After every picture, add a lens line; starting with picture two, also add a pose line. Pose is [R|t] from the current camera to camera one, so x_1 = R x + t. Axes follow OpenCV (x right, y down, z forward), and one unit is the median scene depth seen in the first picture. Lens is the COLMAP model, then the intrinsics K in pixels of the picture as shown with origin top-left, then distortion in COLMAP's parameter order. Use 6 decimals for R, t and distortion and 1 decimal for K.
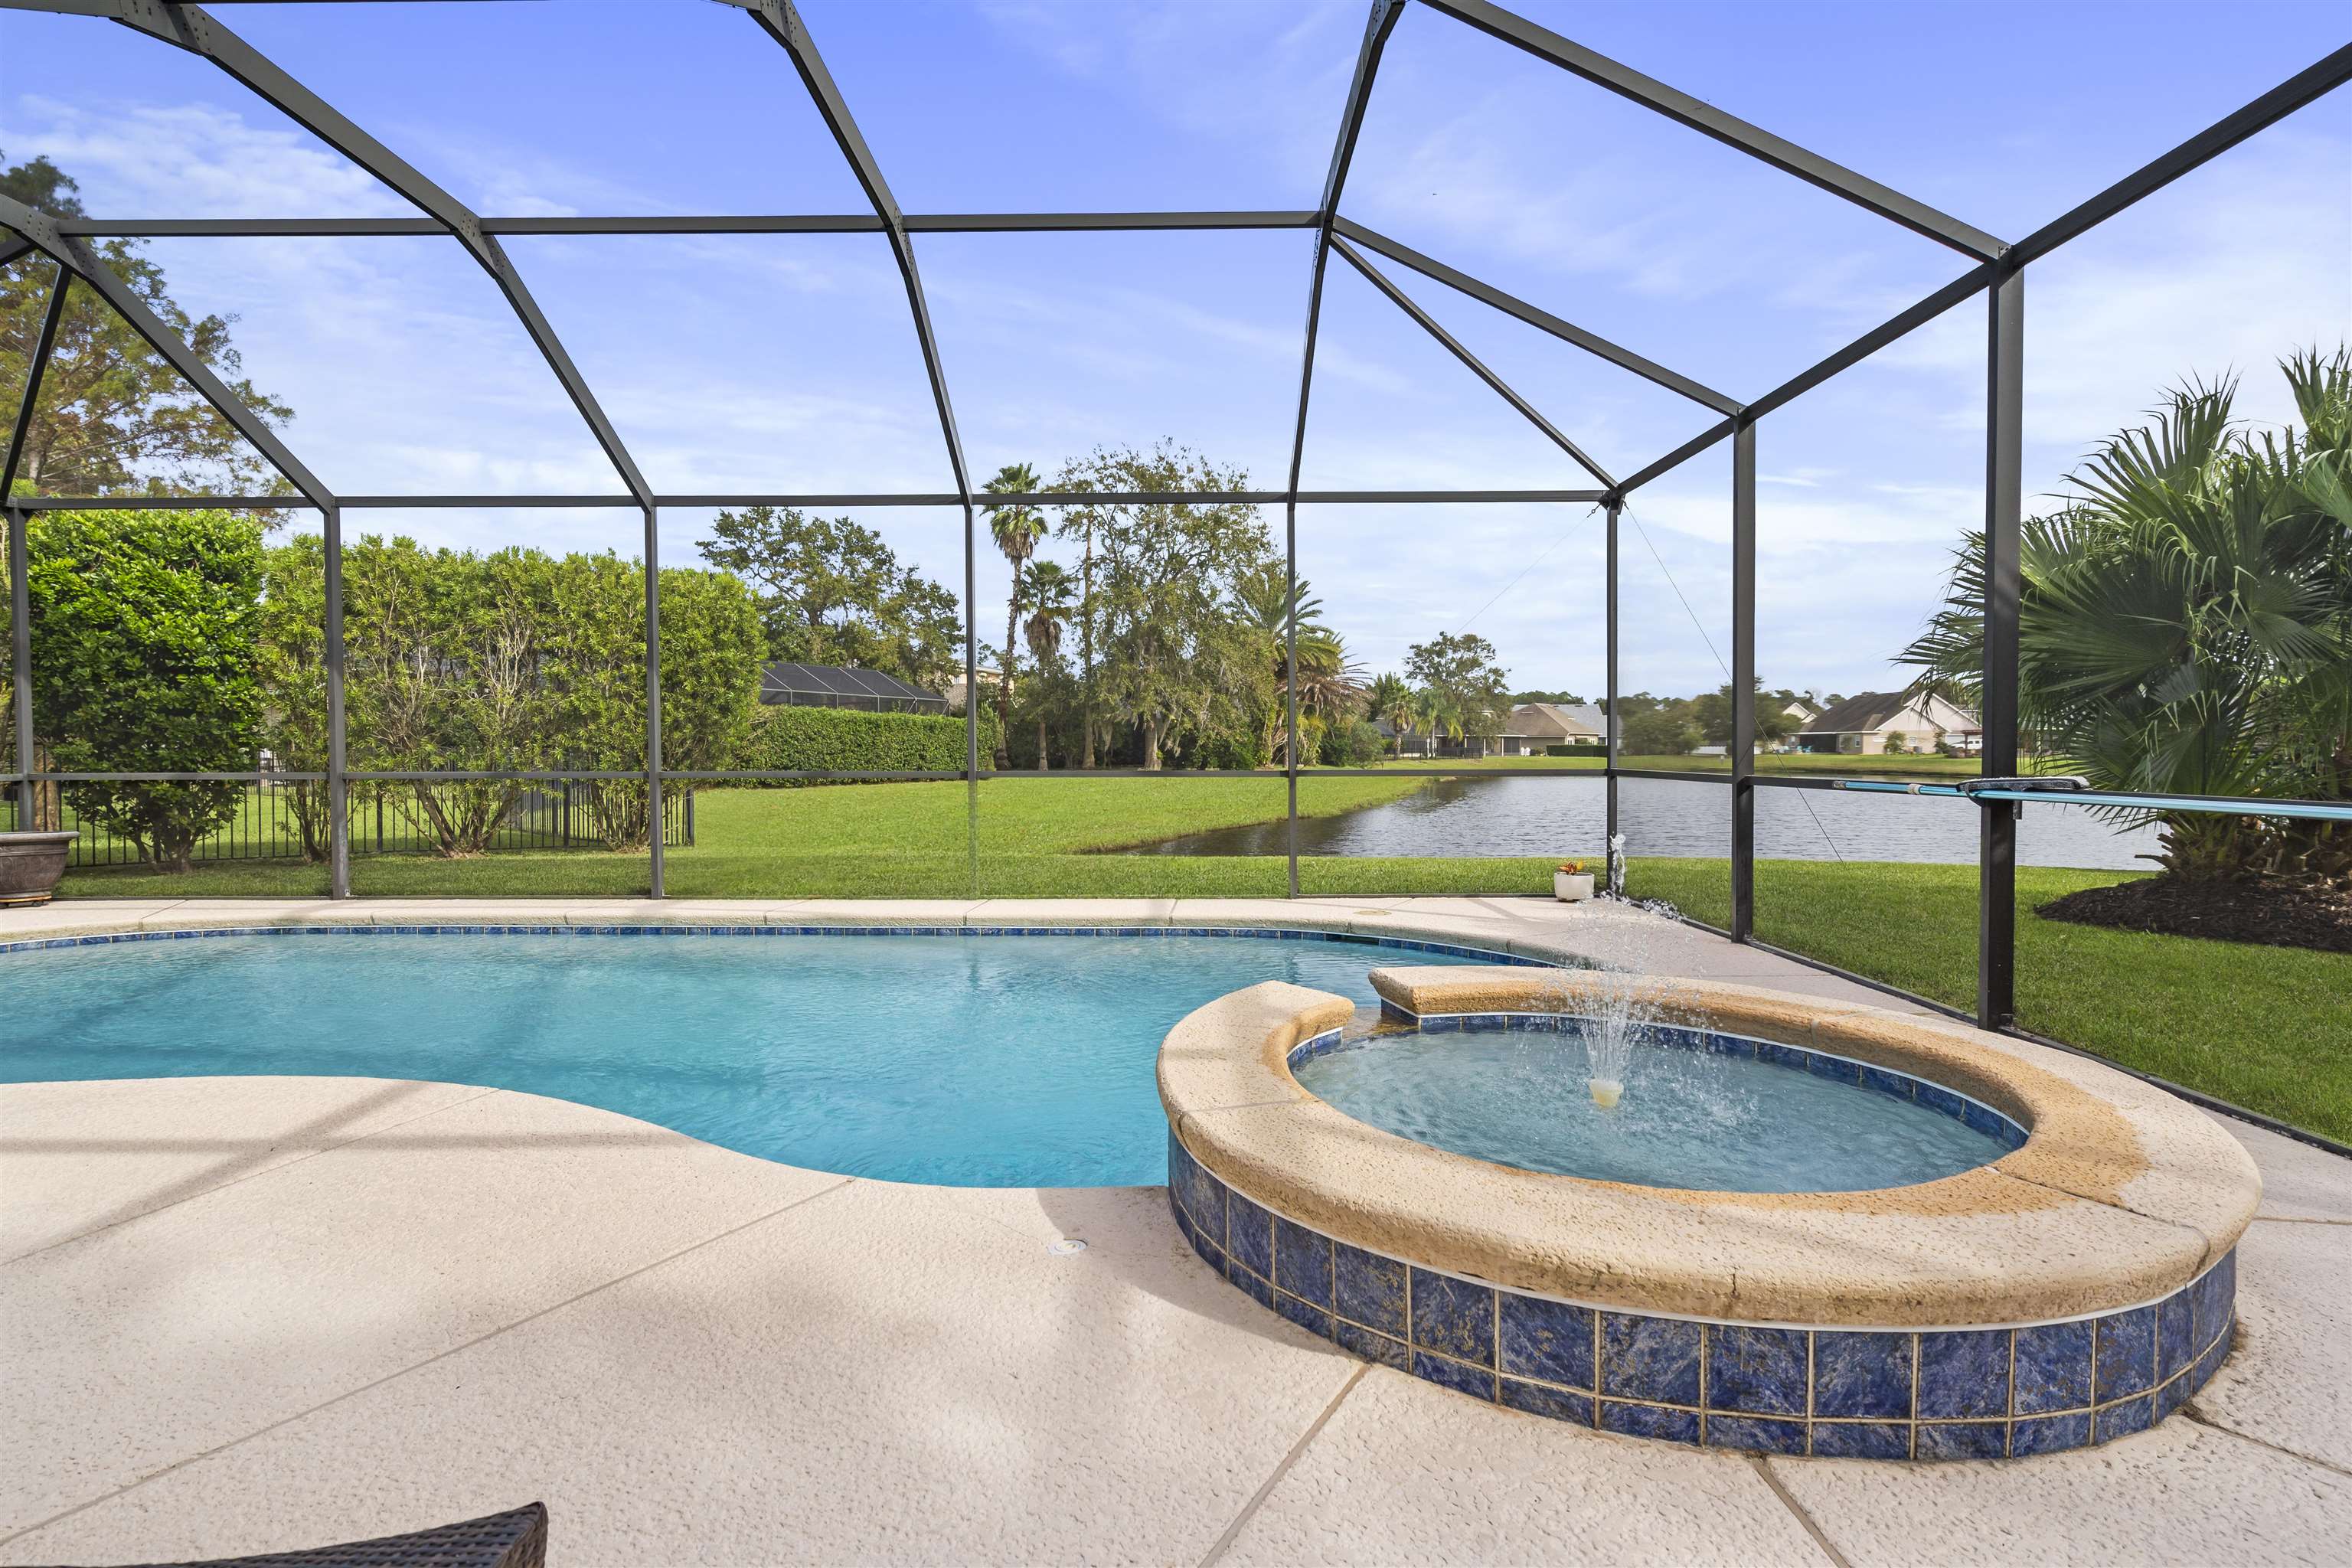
lens RADIAL K [[1113.8, 0, 1177.1], [0, 1113.8, 772.9], [0, 0, 1]] dist [-0.001279, -0.000034]
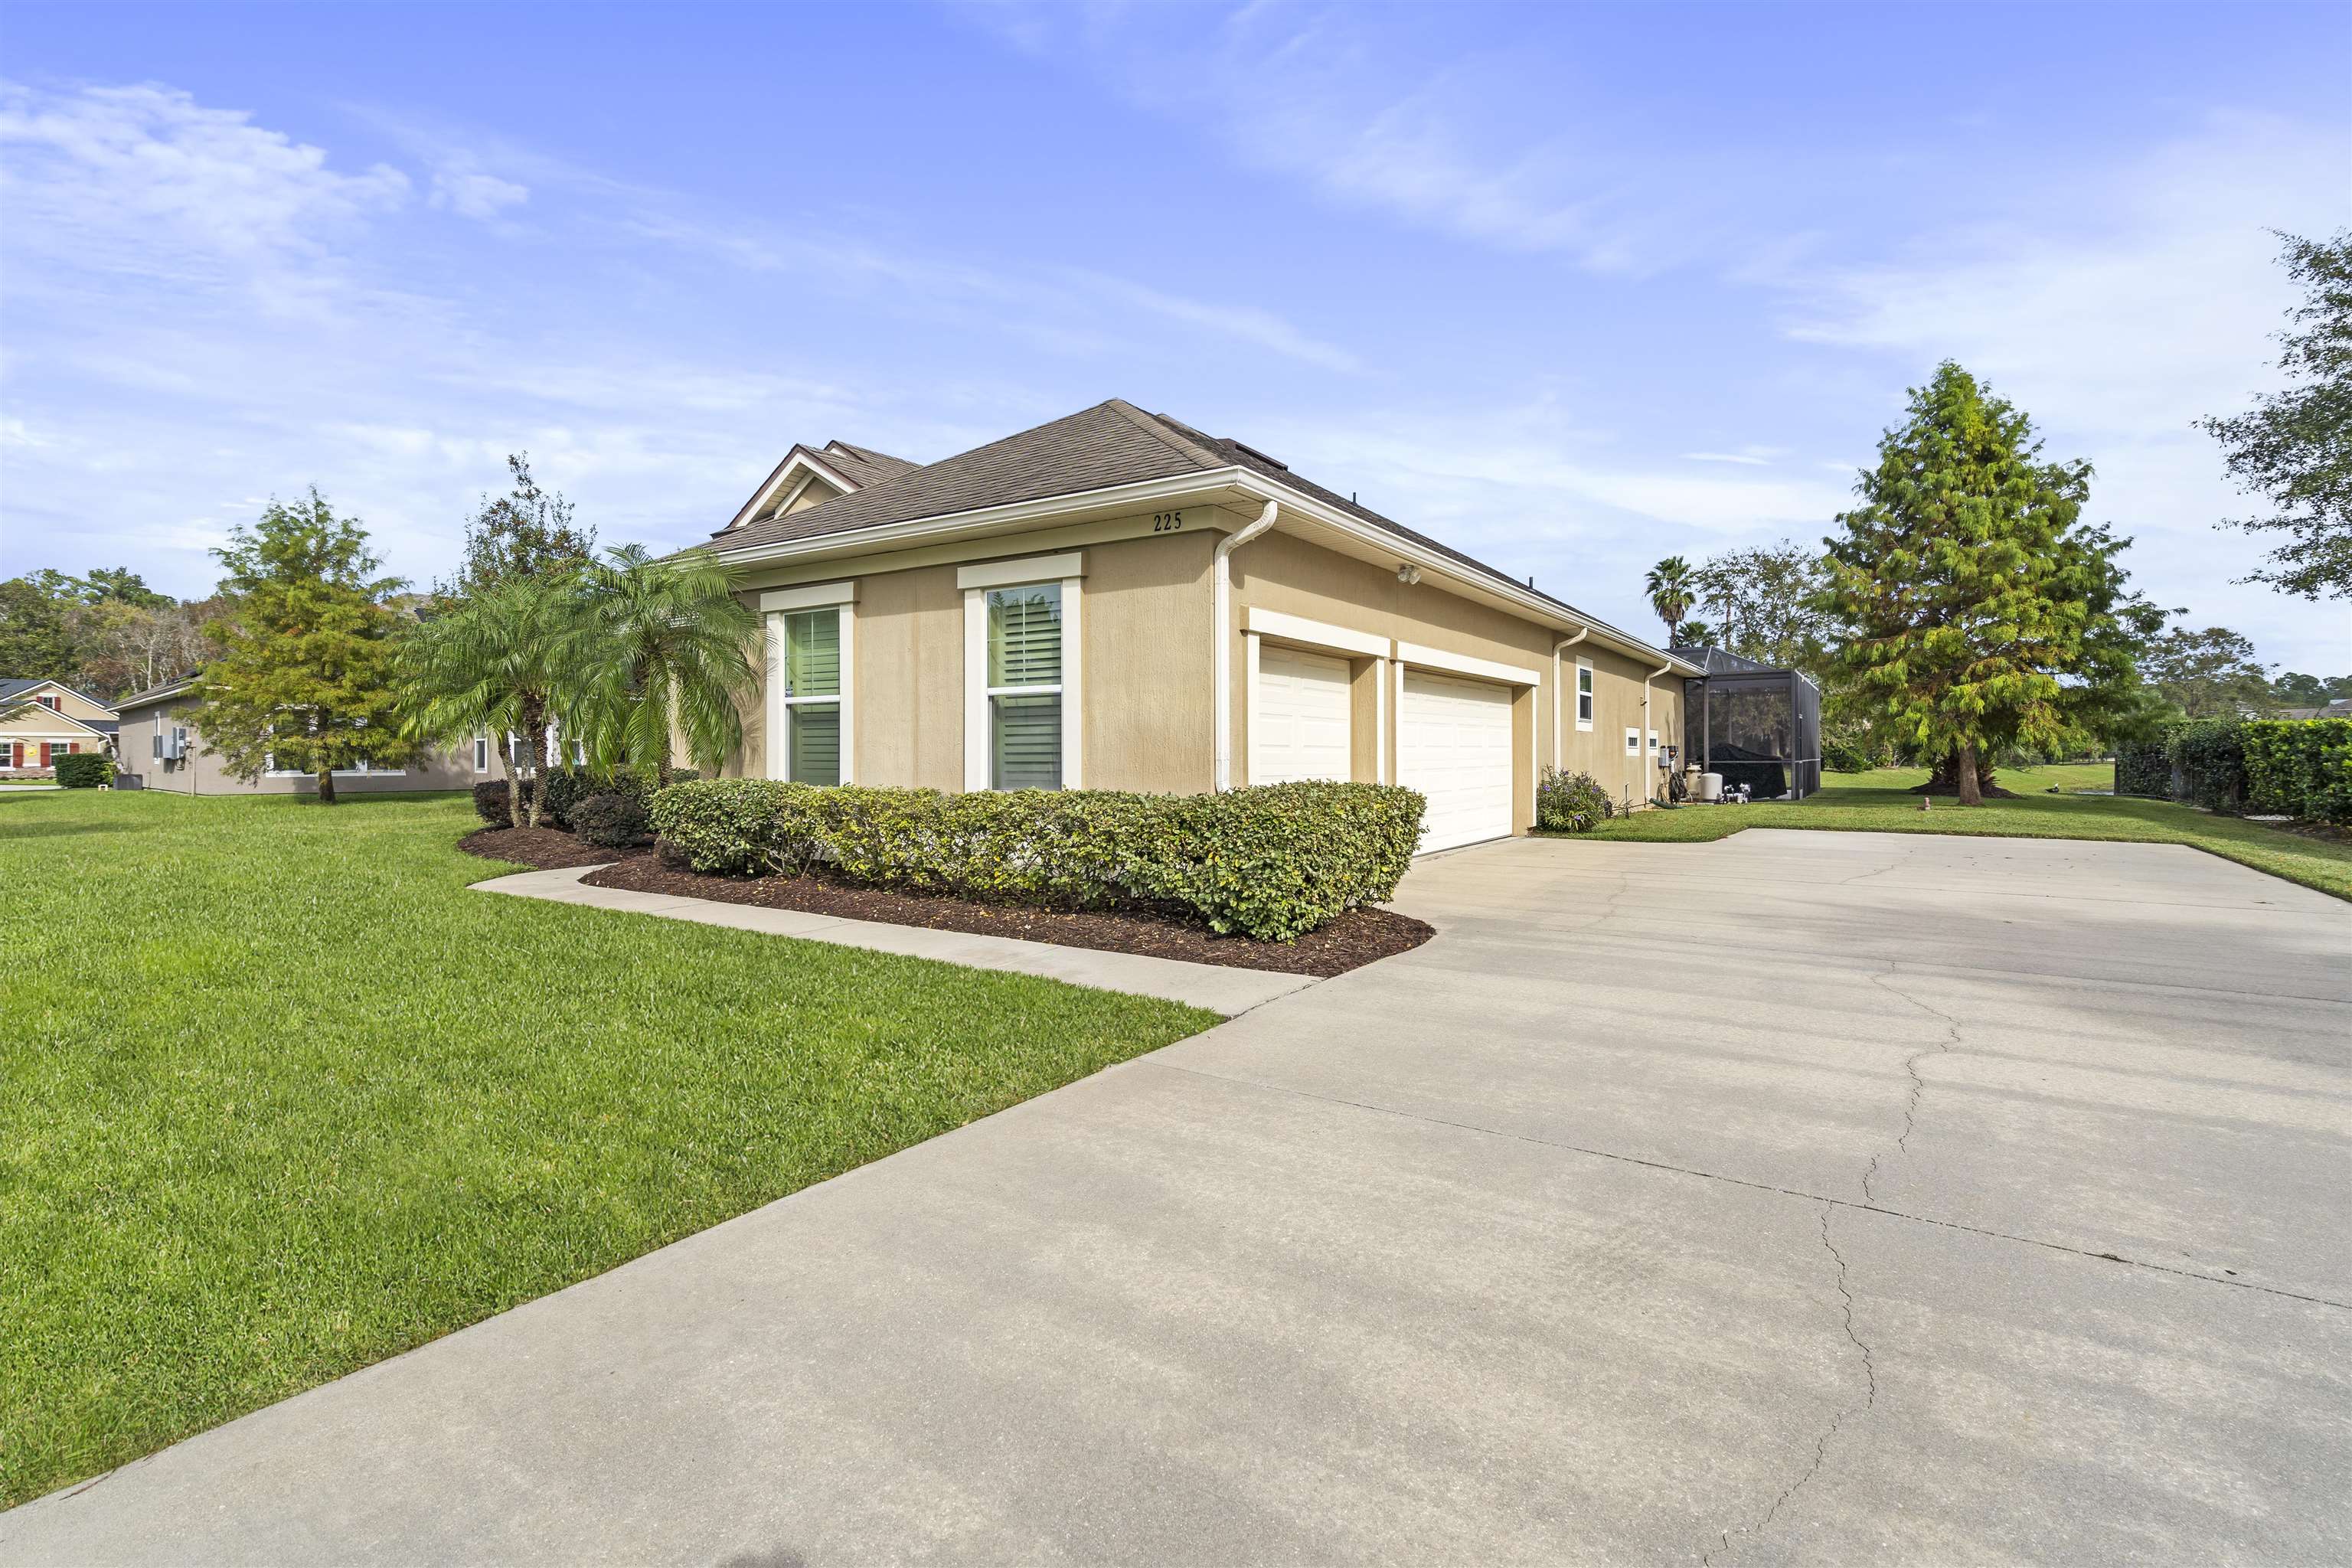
lens RADIAL K [[1080.3, 0, 1166.4], [0, 1080.3, 770.3], [0, 0, 1]] dist [-0.000785, 0.000655]
pose [[0.834187, -0.001992, -0.551478, 0.032592], [-0.005264, 0.999919, -0.011575, 0.006990], [0.551457, 0.012558, 0.834109, -0.212462]]
